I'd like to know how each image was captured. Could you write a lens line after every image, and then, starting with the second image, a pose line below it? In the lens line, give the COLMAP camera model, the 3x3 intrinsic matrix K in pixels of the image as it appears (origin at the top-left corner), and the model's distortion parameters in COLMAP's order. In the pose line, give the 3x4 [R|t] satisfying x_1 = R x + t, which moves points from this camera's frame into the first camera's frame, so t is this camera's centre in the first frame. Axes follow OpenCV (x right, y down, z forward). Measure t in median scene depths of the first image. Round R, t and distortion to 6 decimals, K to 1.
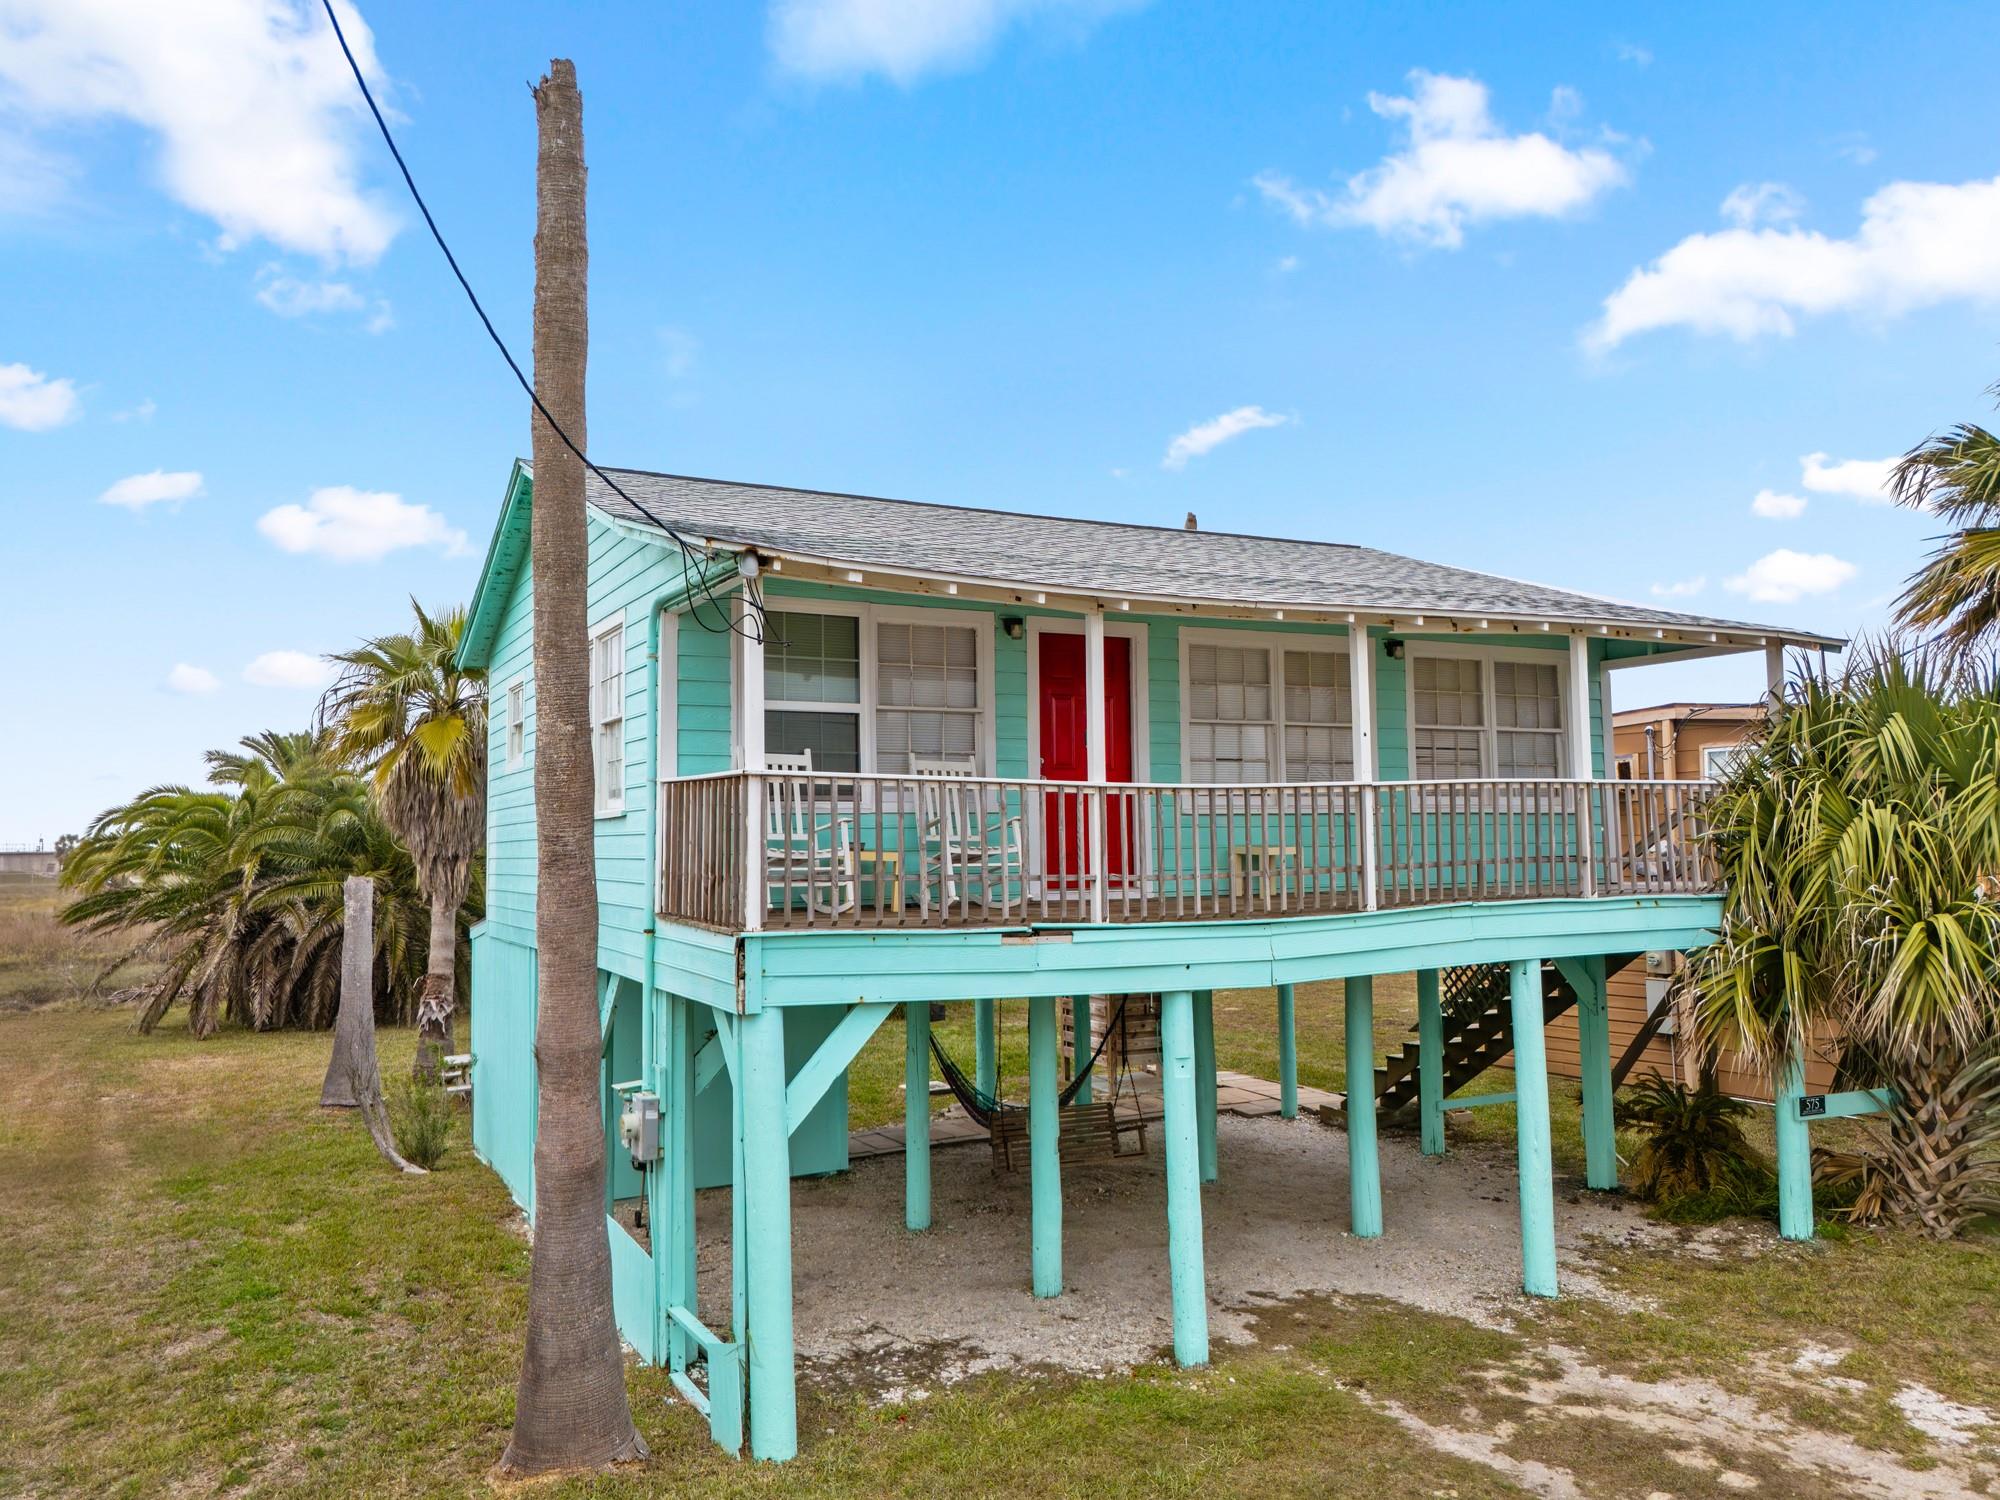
lens RADIAL K [[1477.4, 0, 1000.0], [0, 1477.4, 750.0], [0, 0, 1]] dist [0.008589, 0.003522]
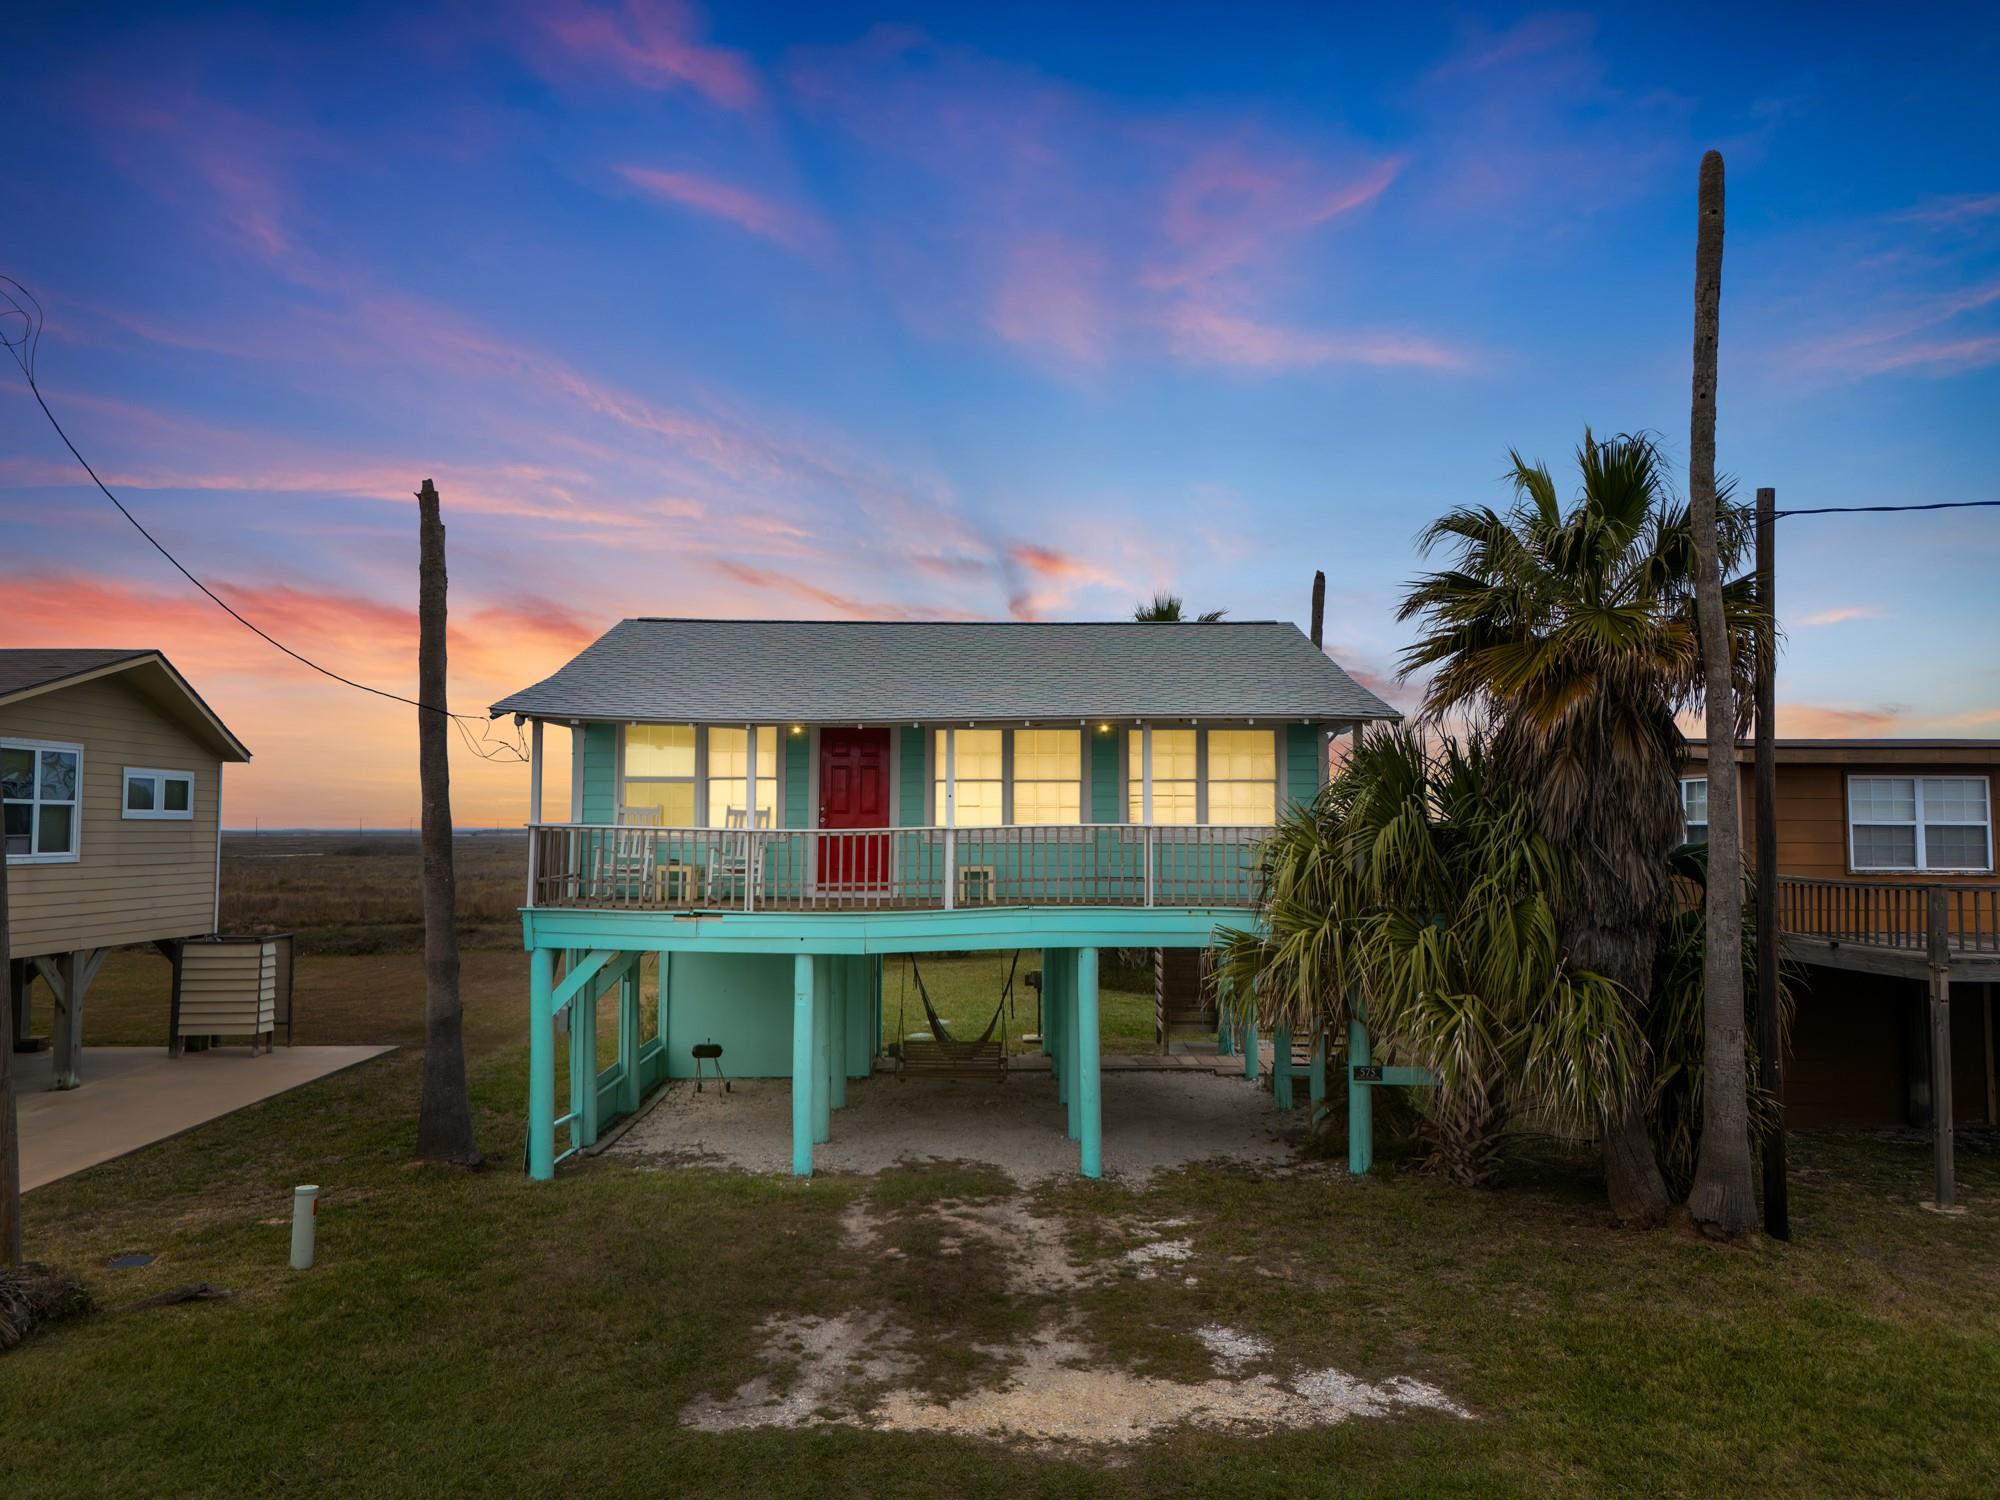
lens RADIAL K [[1508.0, 0, 1000.0], [0, 1508.0, 750.0], [0, 0, 1]] dist [0.070327, -0.062959]
pose [[0.888256, -0.013662, -0.459146, 1.181601], [0.018315, 0.999816, 0.005682, -0.077597], [0.458984, -0.013456, 0.888343, -0.442526]]
